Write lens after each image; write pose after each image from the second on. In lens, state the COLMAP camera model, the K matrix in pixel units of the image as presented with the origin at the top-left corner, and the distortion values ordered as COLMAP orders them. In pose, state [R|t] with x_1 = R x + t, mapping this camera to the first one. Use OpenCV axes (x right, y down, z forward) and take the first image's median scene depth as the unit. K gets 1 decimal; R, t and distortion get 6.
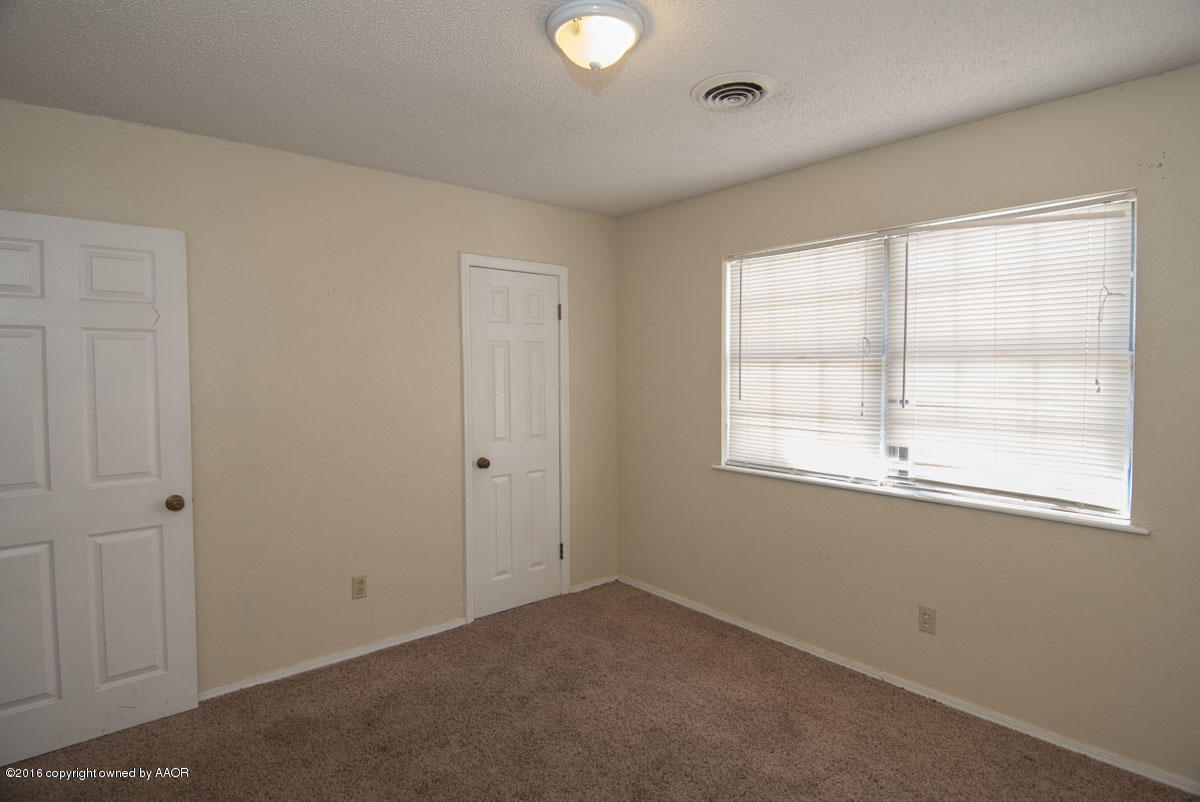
lens RADIAL K [[637.7, 0, 604.2], [0, 637.7, 385.4], [0, 0, 1]] dist [0.040940, -0.051231]
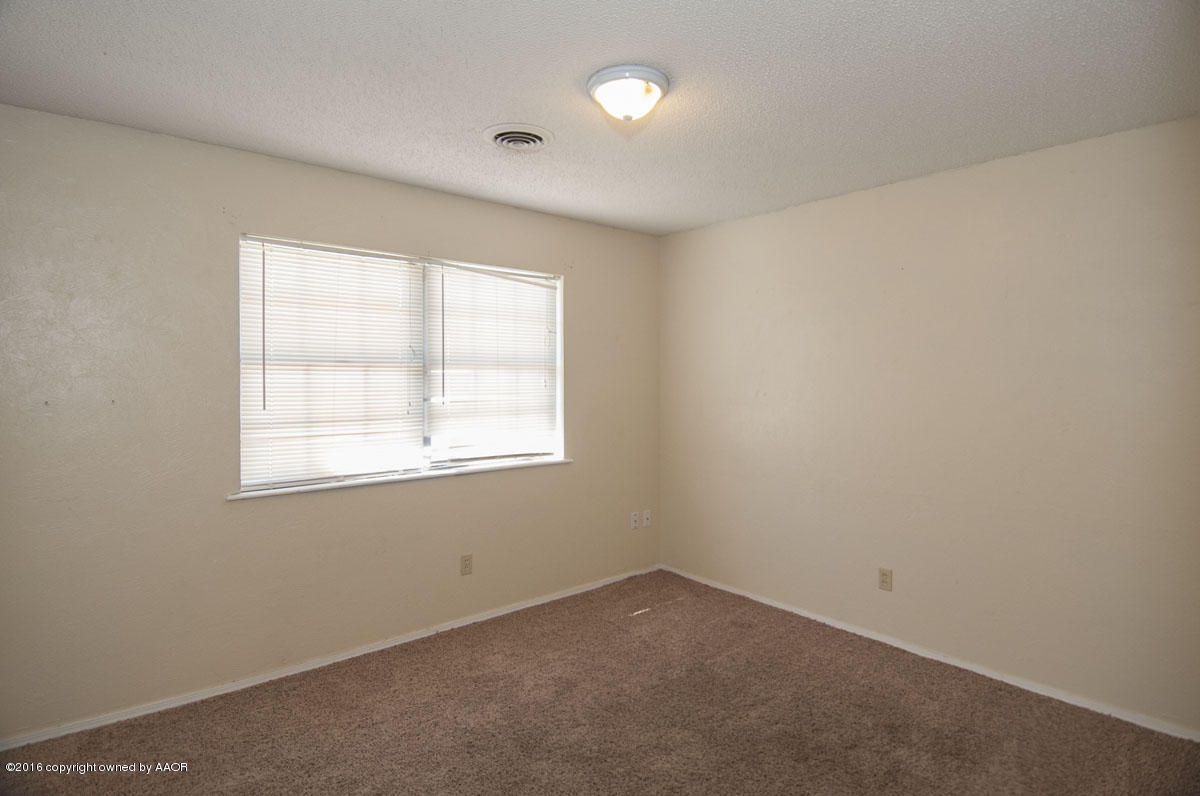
lens RADIAL K [[625.3, 0, 606.6], [0, 625.3, 389.3], [0, 0, 1]] dist [0.053230, -0.056206]
pose [[0.007307, -0.005049, 0.999961, -0.686771], [0.038656, 0.999241, 0.004763, 0.010782], [-0.999226, 0.038620, 0.007496, 0.611826]]
